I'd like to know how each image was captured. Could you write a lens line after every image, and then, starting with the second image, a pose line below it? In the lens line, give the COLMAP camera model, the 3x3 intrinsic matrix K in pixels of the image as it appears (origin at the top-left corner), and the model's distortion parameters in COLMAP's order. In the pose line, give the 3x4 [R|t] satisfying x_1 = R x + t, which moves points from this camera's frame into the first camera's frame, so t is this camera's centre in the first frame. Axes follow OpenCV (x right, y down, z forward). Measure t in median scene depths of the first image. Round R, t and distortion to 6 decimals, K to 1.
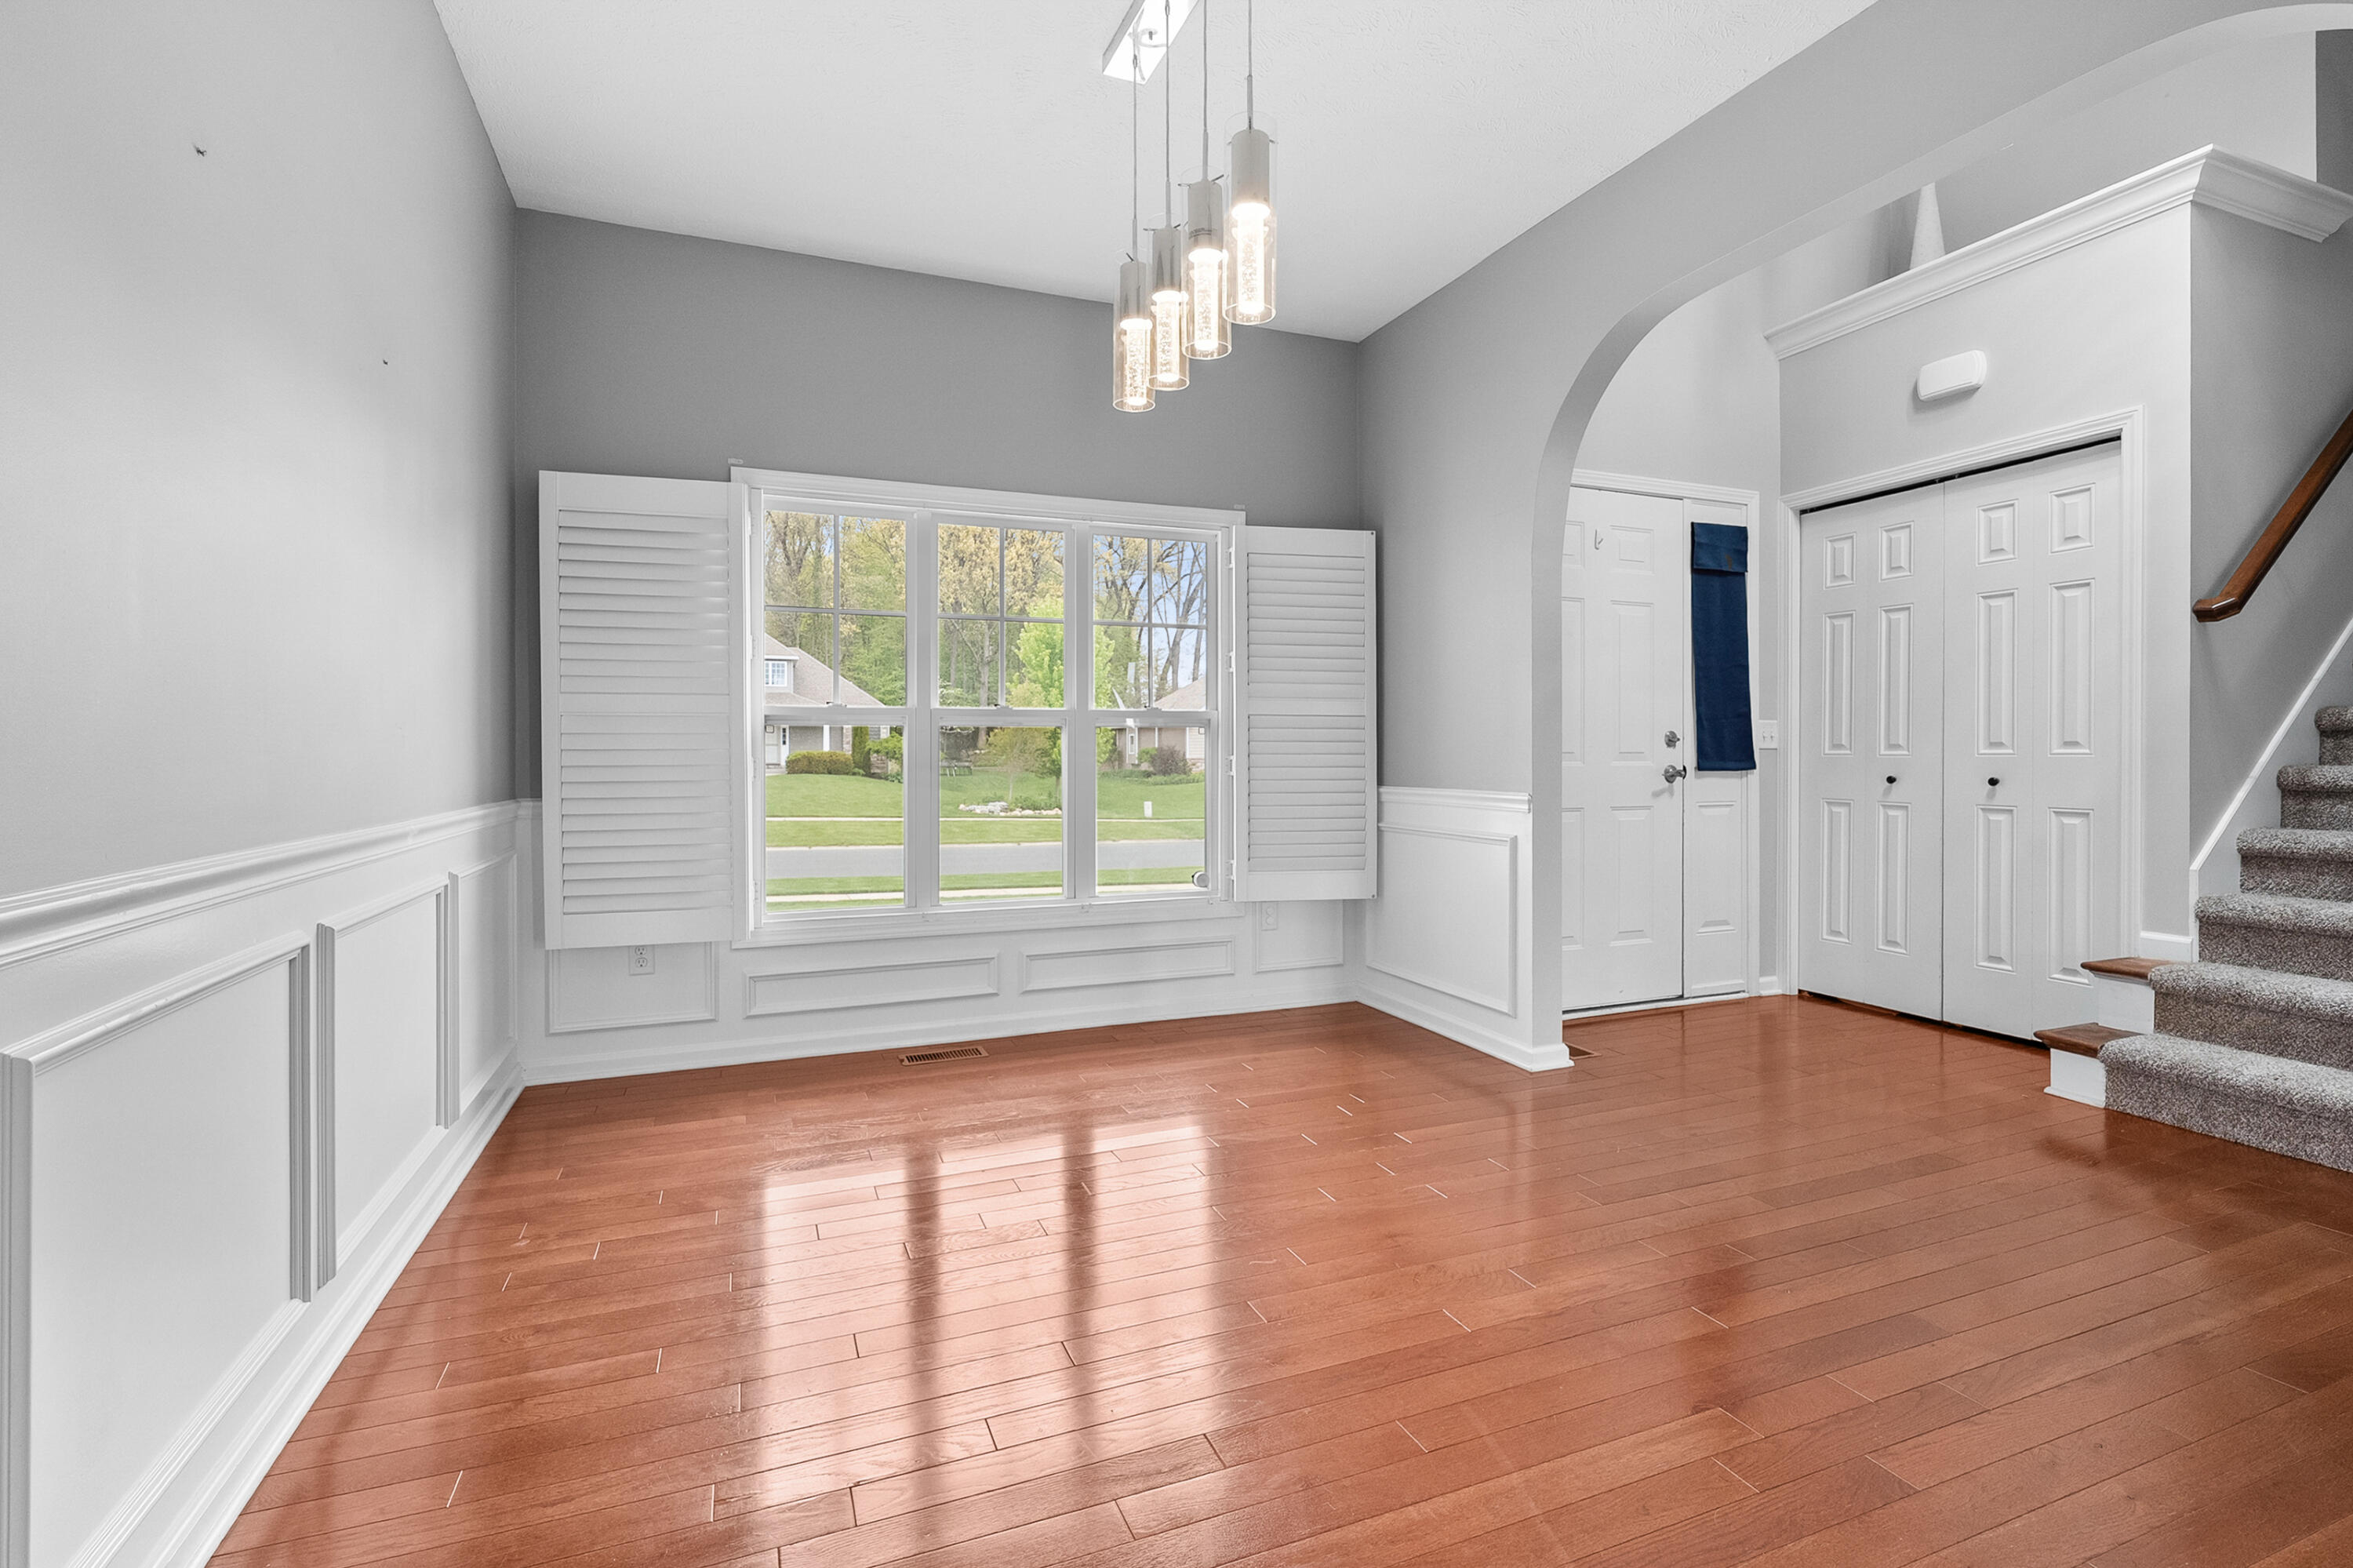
lens RADIAL K [[1083.7, 0, 1180.2], [0, 1083.7, 761.6], [0, 0, 1]] dist [-0.000210, 0.000976]
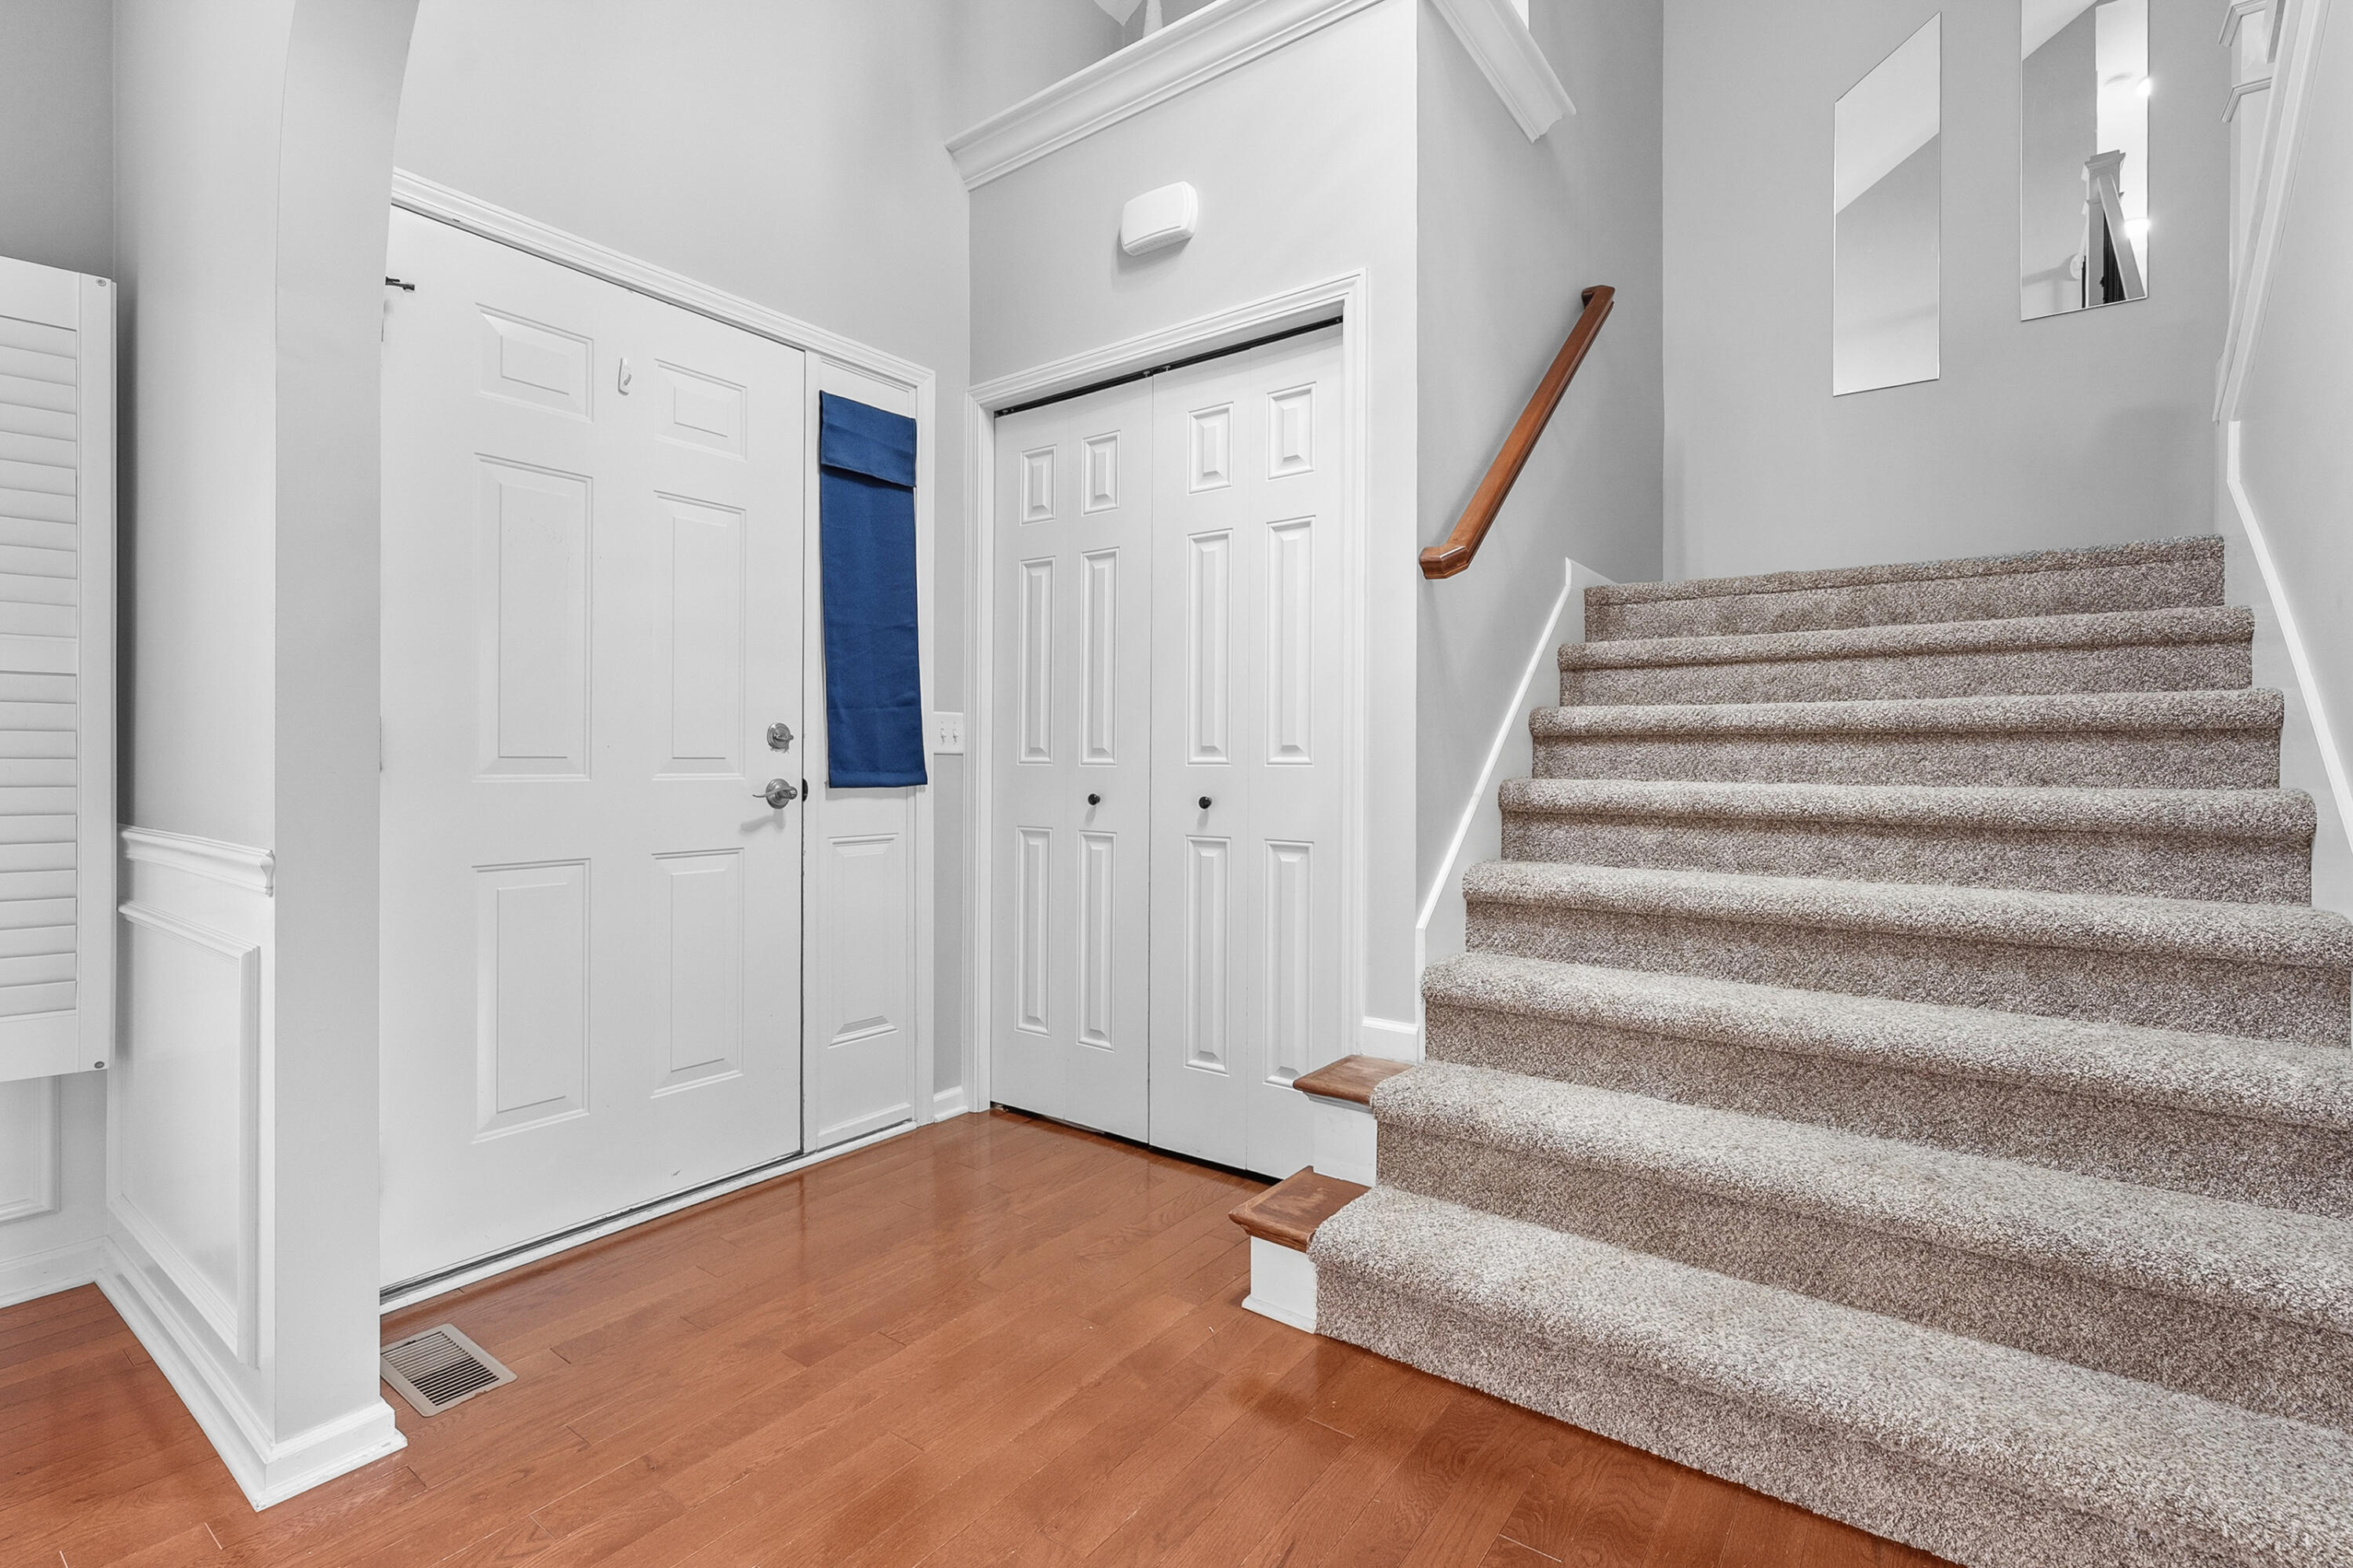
lens RADIAL K [[1073.1, 0, 1179.1], [0, 1073.1, 766.3], [0, 0, 1]] dist [-0.004130, 0.000197]
pose [[0.856331, 0.002787, 0.516419, 0.370742], [-0.001590, 0.999995, -0.002760, -0.002913], [-0.516424, 0.001542, 0.856331, 0.407288]]
